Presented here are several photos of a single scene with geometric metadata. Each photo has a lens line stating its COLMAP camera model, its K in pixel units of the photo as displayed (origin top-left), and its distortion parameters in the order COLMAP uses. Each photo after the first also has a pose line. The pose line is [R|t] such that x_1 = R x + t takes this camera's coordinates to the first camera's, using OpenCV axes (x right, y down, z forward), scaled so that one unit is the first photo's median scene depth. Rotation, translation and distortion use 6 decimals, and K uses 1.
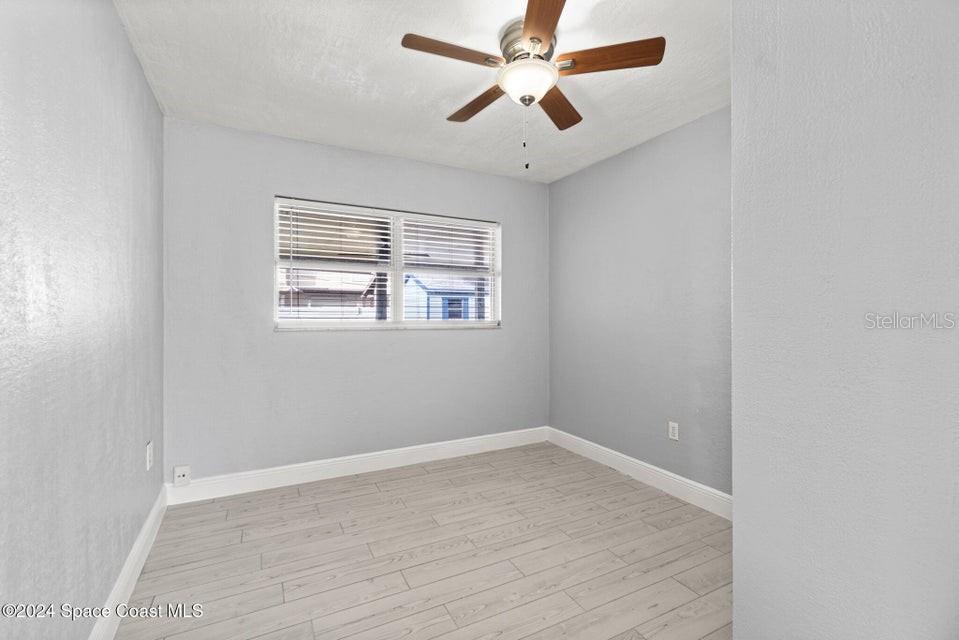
lens RADIAL K [[418.2, 0, 470.0], [0, 418.2, 317.1], [0, 0, 1]] dist [-0.010515, 0.004470]
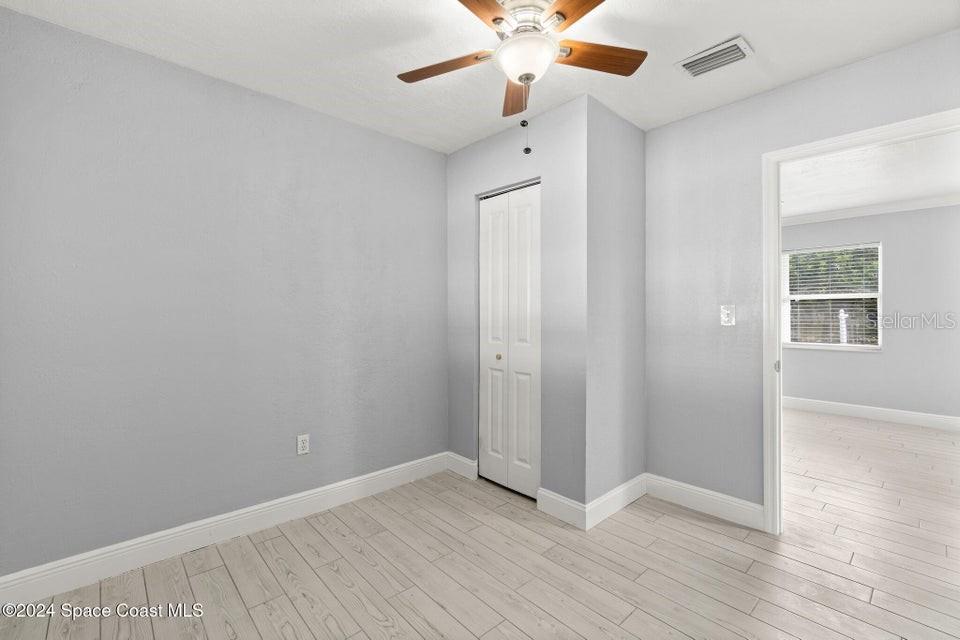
lens RADIAL K [[418.6, 0, 470.4], [0, 418.6, 314.3], [0, 0, 1]] dist [-0.010515, 0.004470]
pose [[-0.252921, -0.007822, 0.967455, -0.466819], [0.005383, 0.999940, 0.009492, -0.011636], [-0.967472, 0.007608, -0.252863, 0.883815]]
